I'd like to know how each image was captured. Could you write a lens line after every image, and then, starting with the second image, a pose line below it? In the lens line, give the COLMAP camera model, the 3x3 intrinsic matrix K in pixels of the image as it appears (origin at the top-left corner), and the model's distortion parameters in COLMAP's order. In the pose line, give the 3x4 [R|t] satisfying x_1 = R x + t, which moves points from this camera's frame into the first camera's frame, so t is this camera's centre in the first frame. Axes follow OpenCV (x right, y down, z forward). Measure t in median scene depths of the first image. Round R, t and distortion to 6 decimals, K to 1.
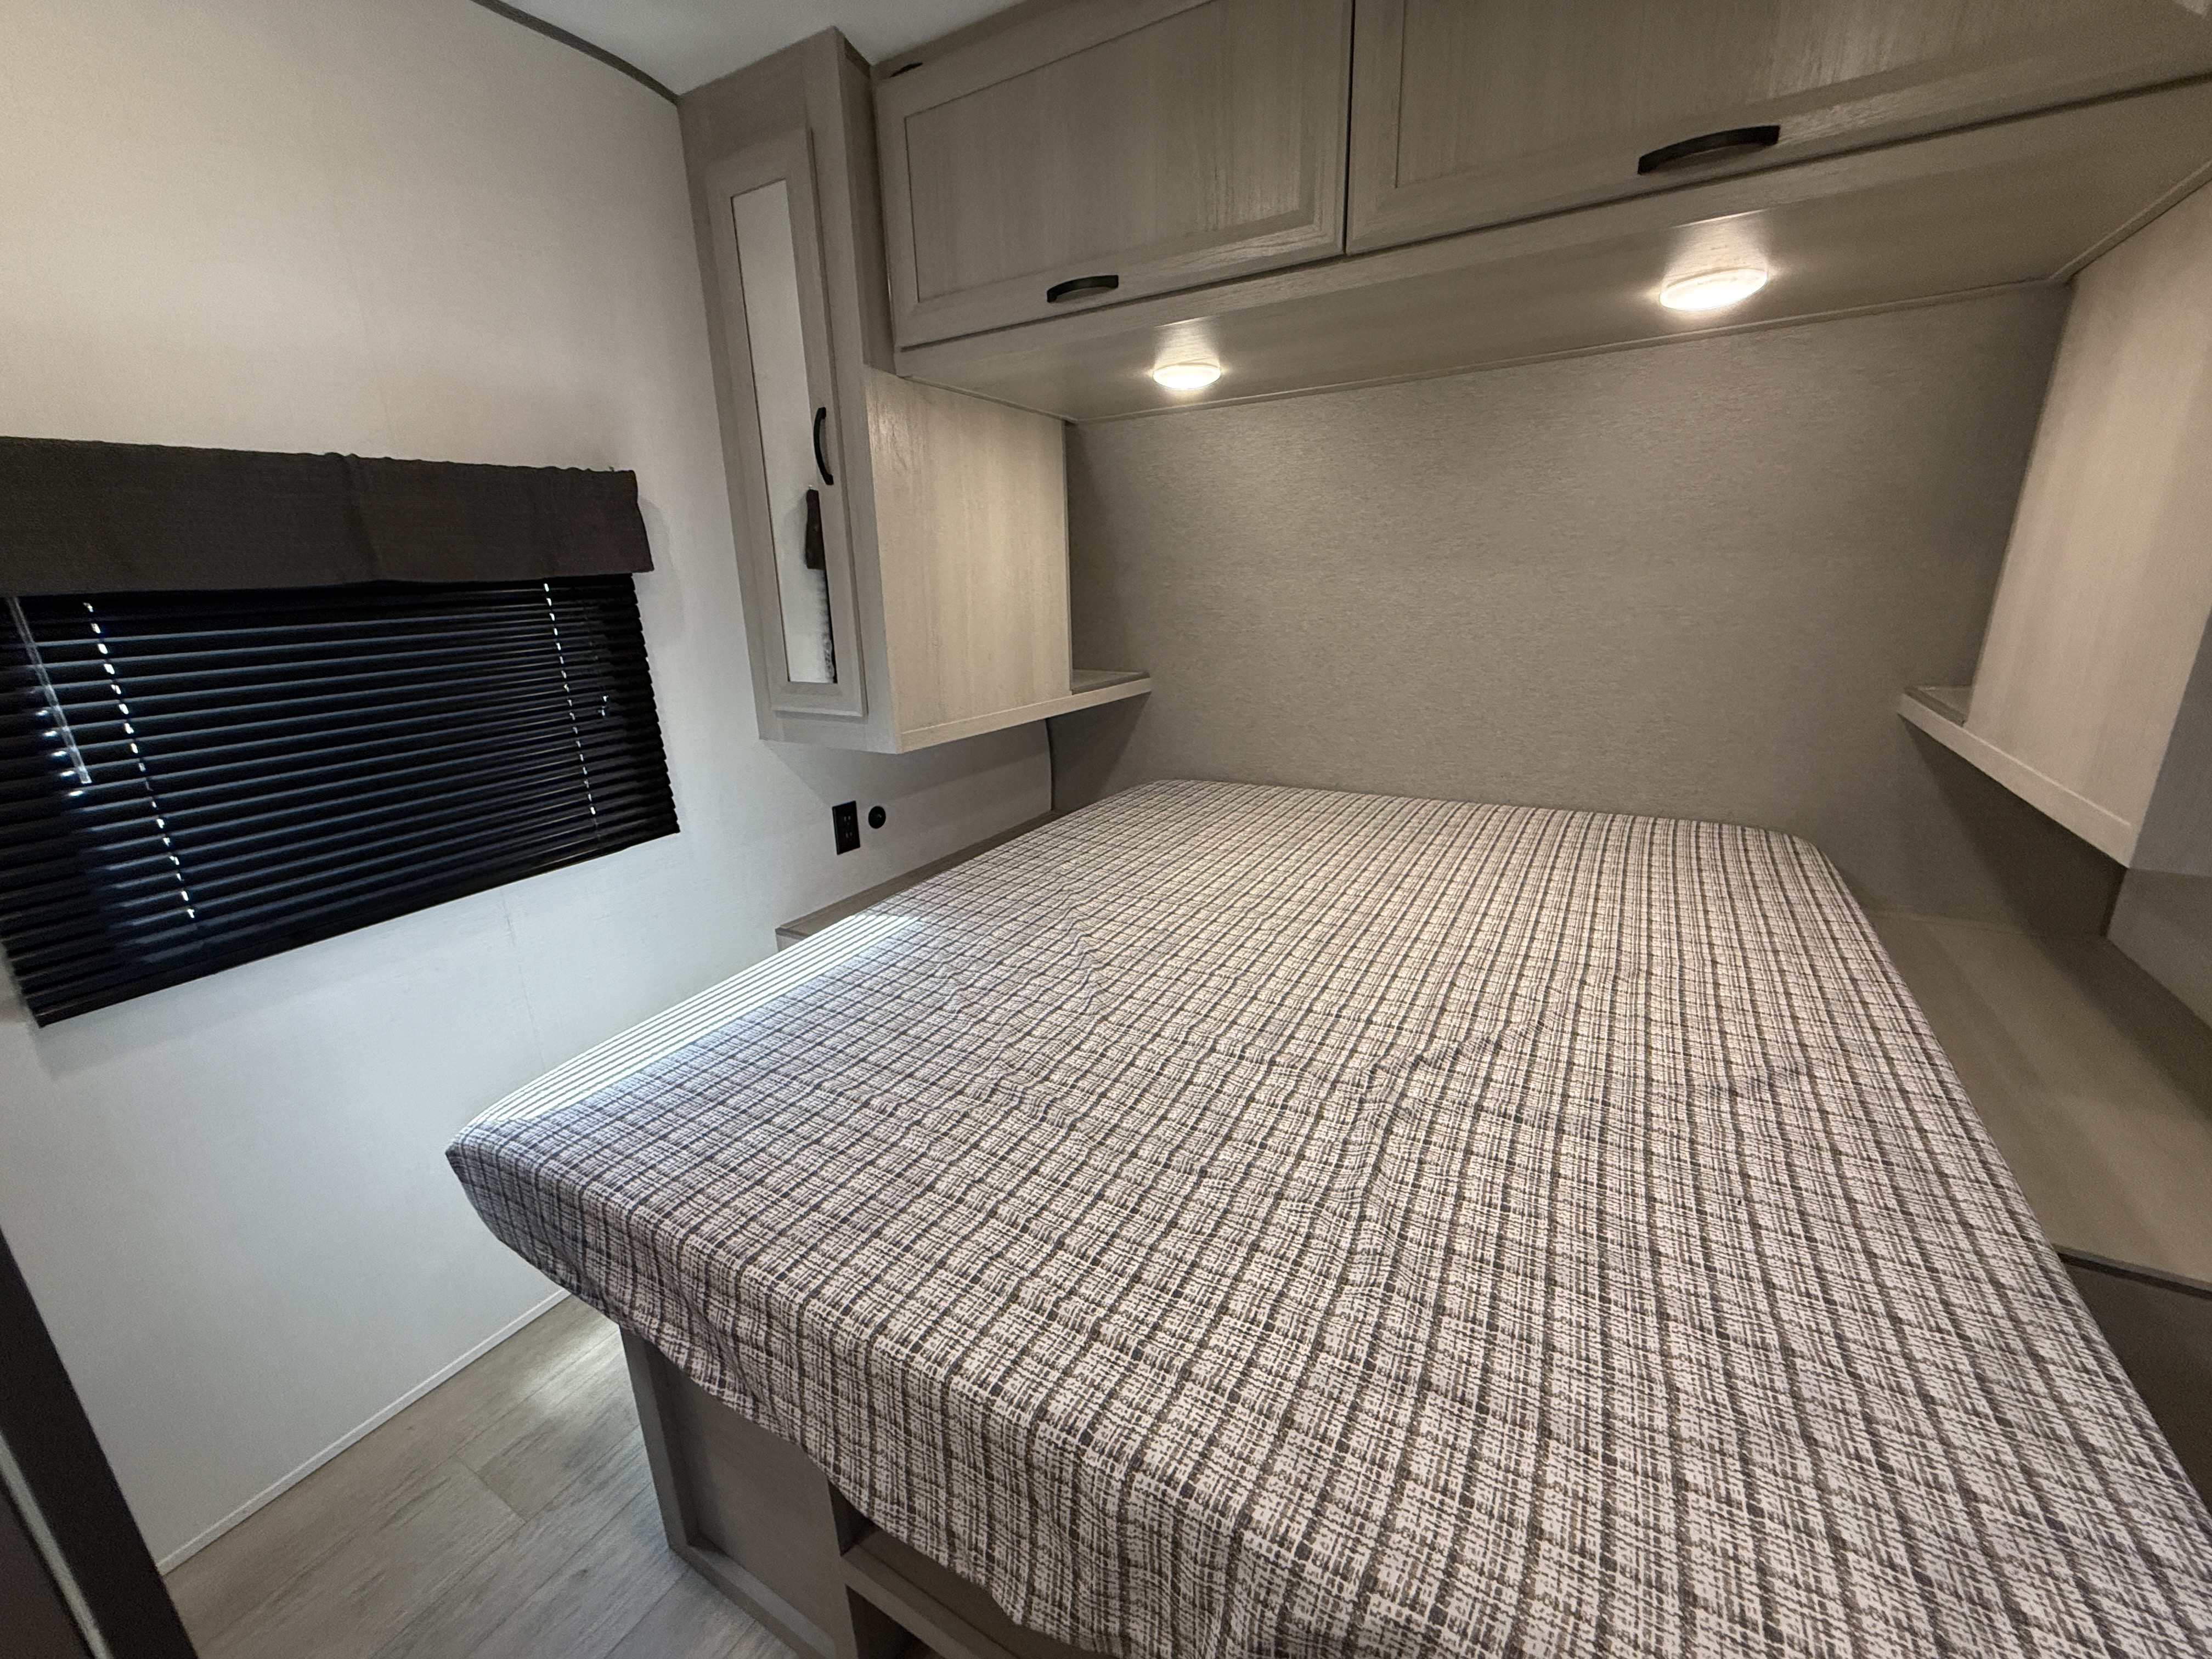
lens RADIAL K [[890.1, 0, 1121.1], [0, 890.1, 834.2], [0, 0, 1]] dist [-0.001704, 0.000346]
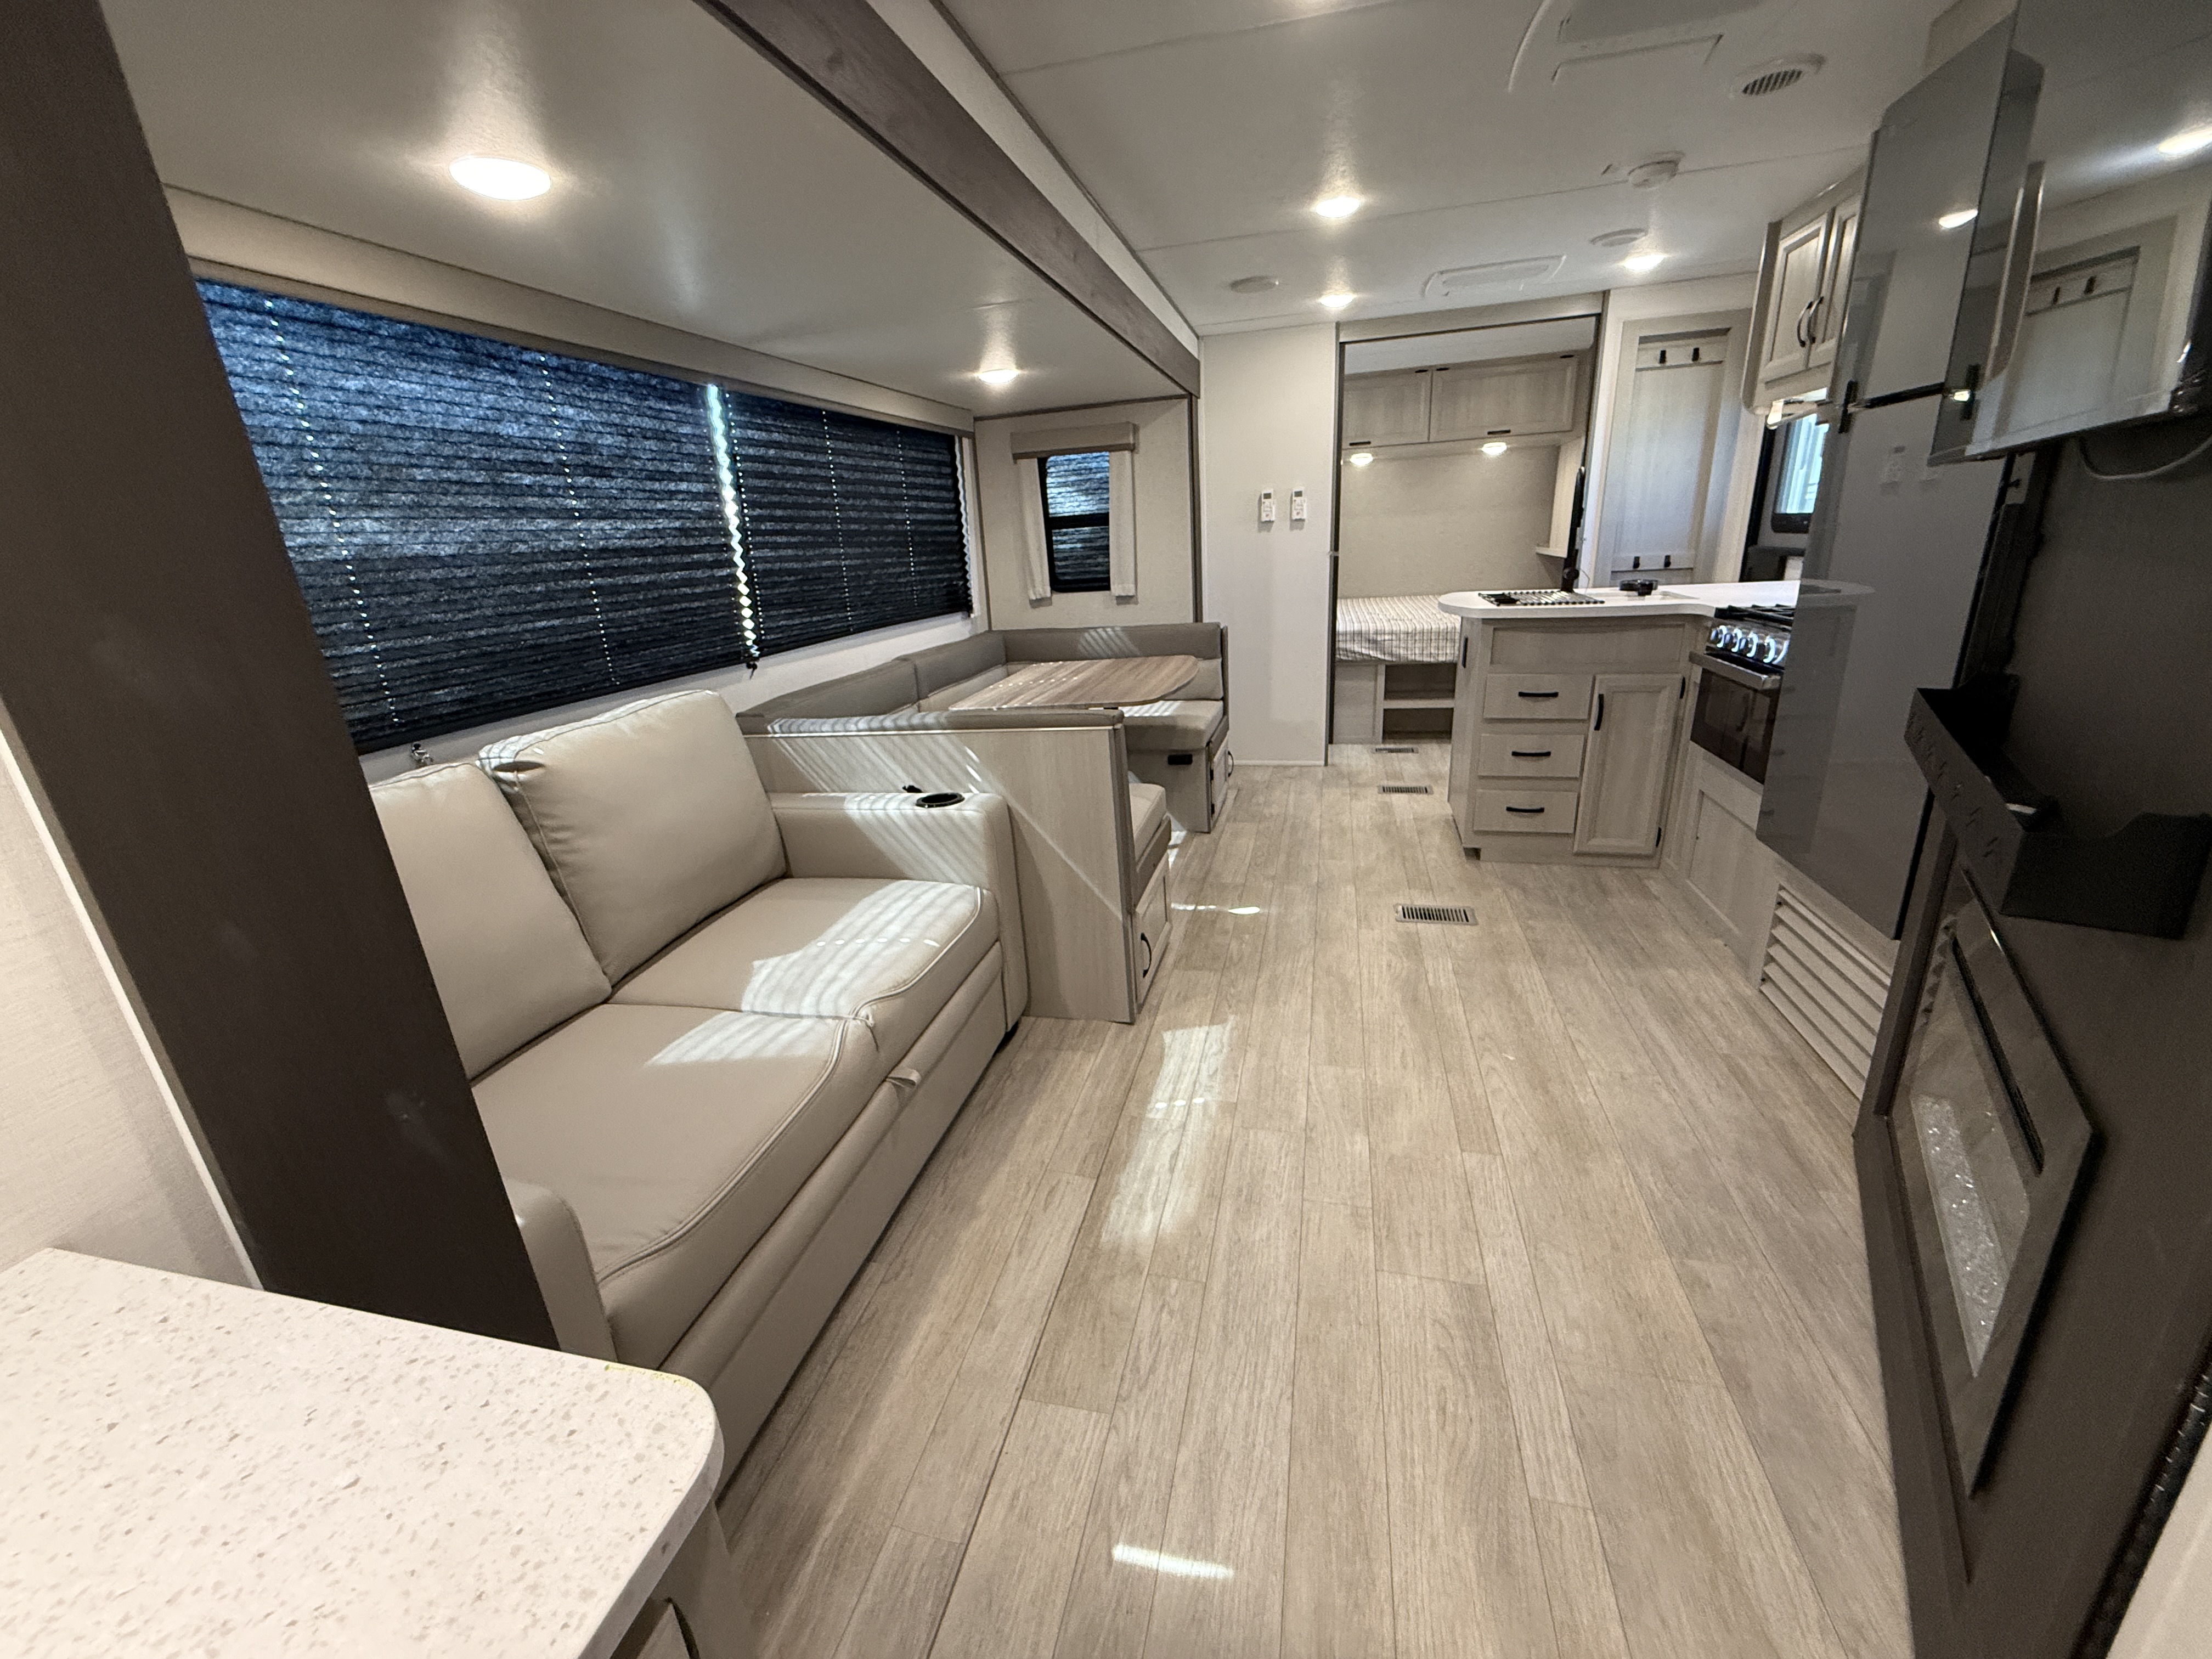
lens RADIAL K [[890.1, 0, 1093.3], [0, 890.1, 831.3], [0, 0, 1]] dist [-0.001704, 0.000346]
pose [[0.960306, -0.111720, 0.255598, -1.968022], [0.108041, 0.993740, 0.028436, 0.723028], [-0.257175, 0.000308, 0.966365, -2.077454]]
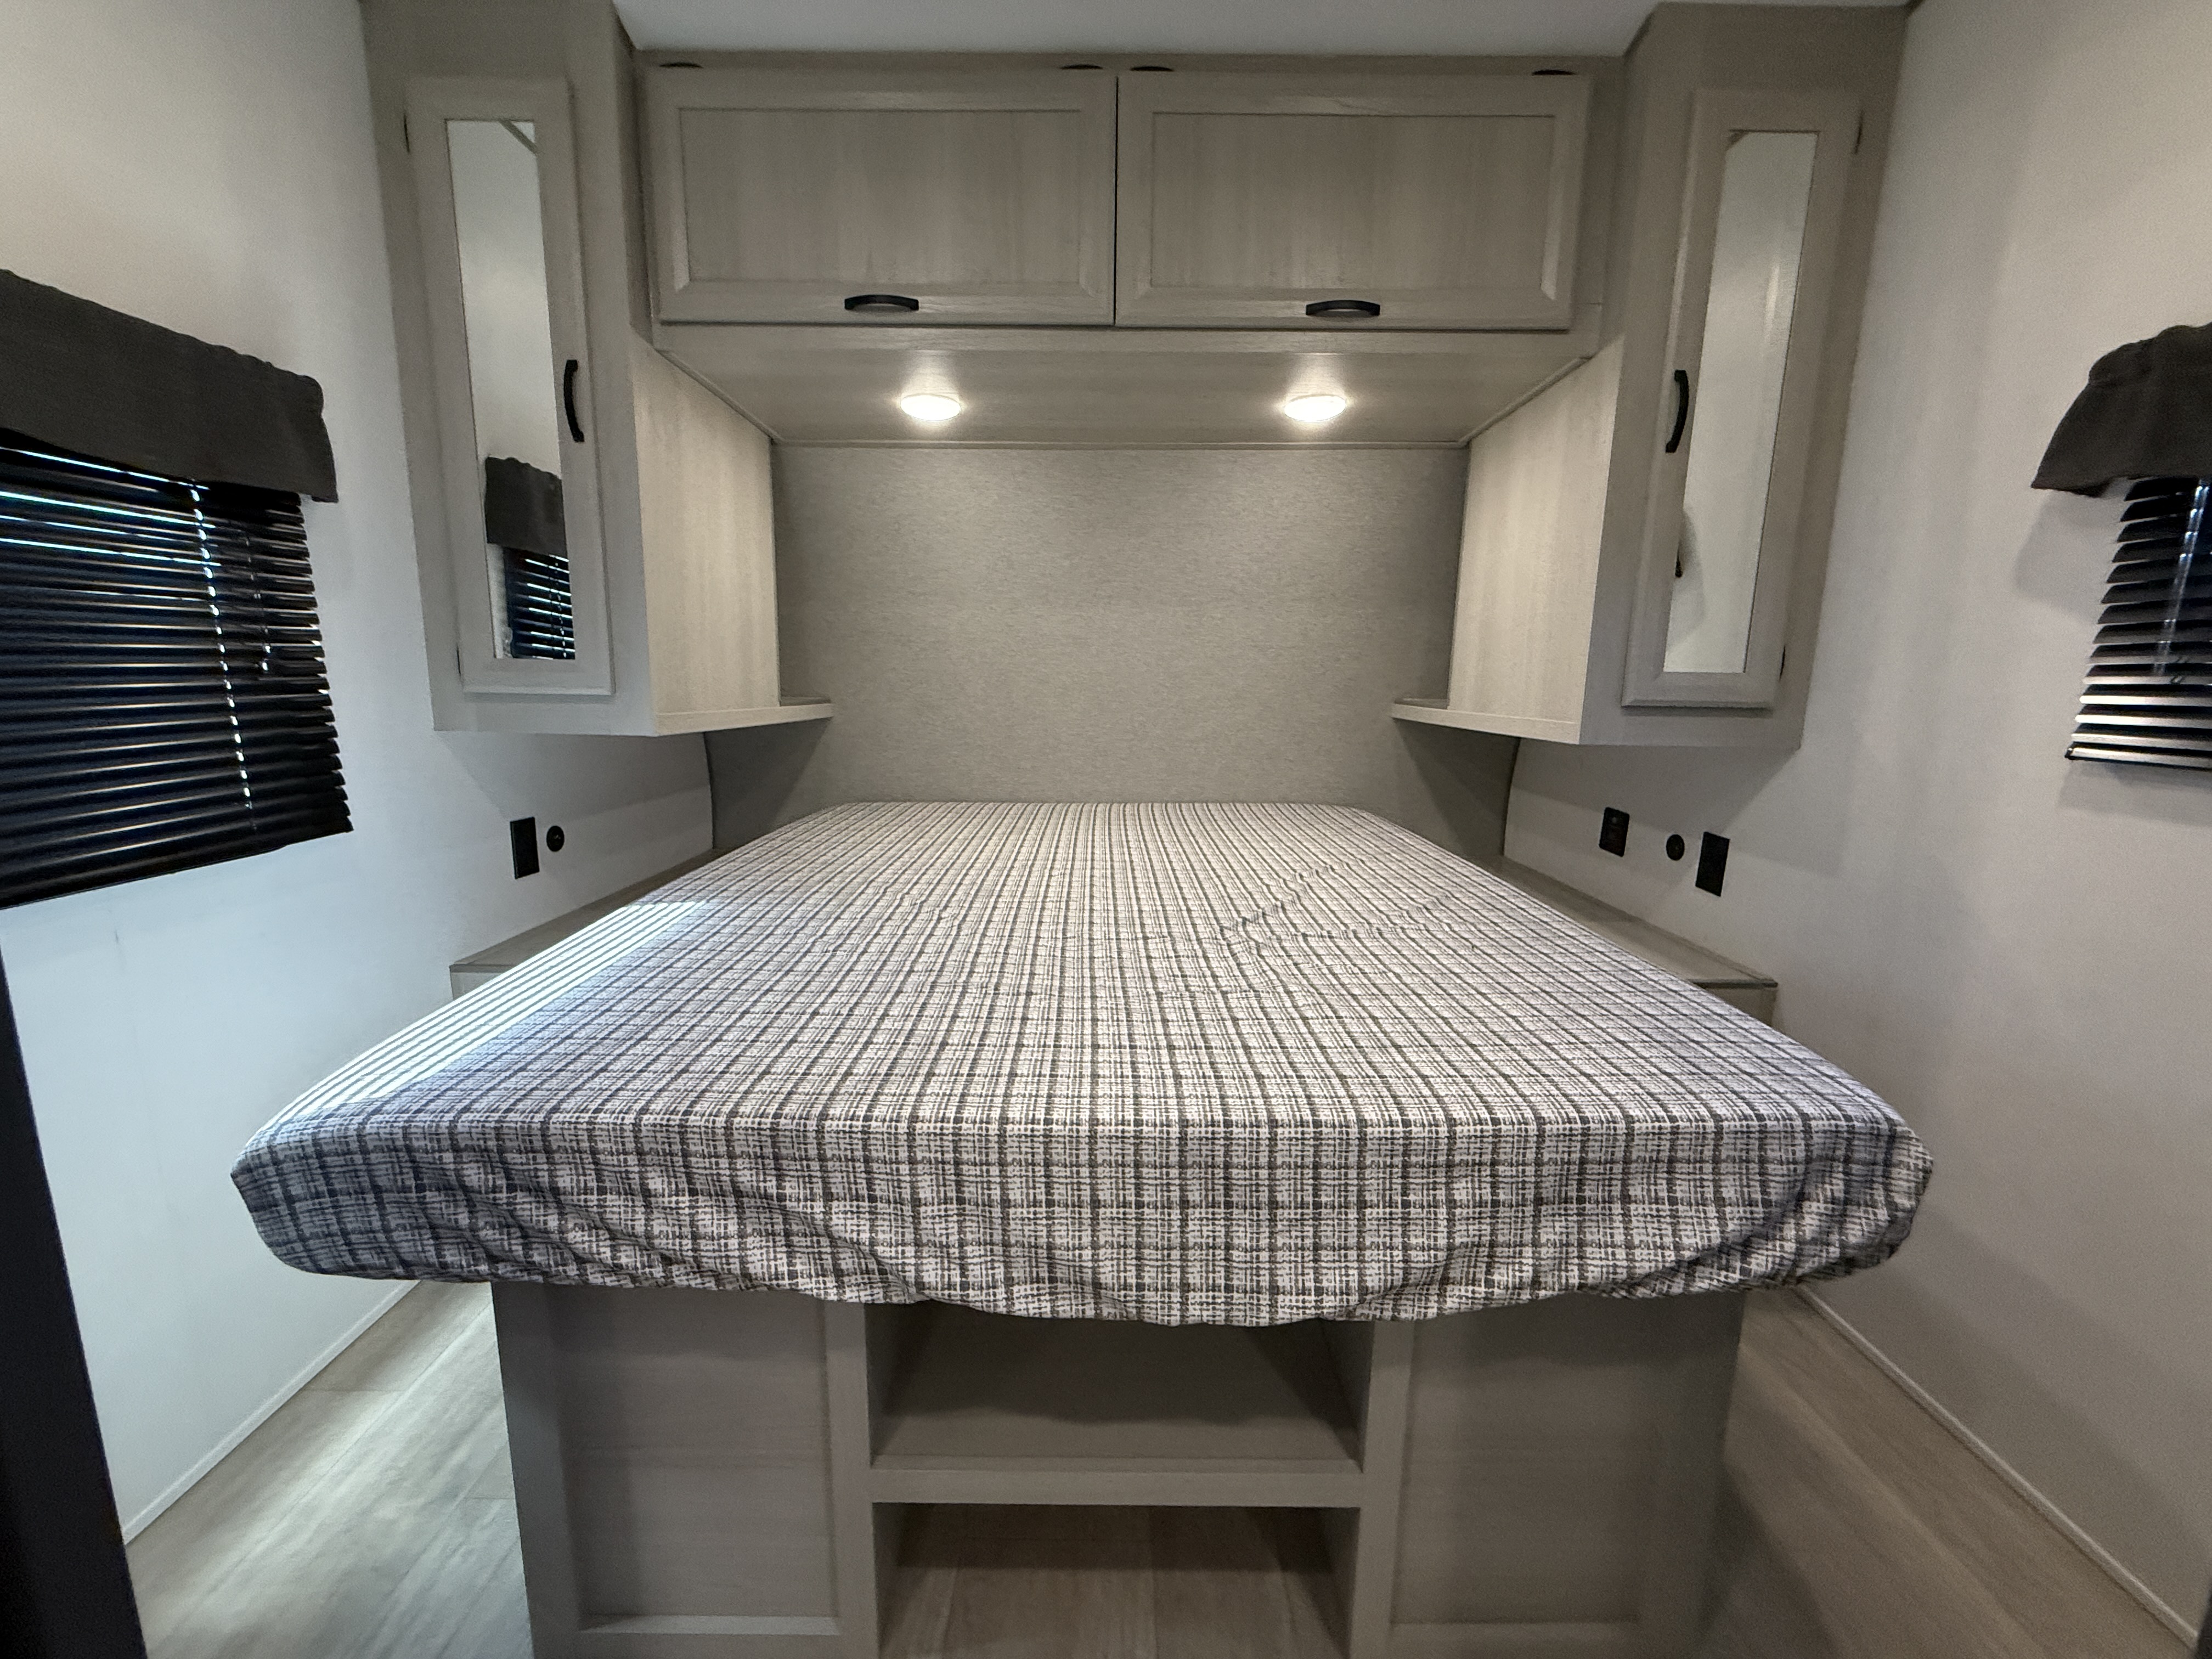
lens RADIAL K [[890.1, 0, 1113.3], [0, 890.1, 832.8], [0, 0, 1]] dist [-0.001704, 0.000346]
pose [[0.858929, -0.048463, 0.509796, -0.338766], [0.111756, 0.989256, -0.094250, 0.160137], [-0.499751, 0.137927, 0.855117, -0.016617]]
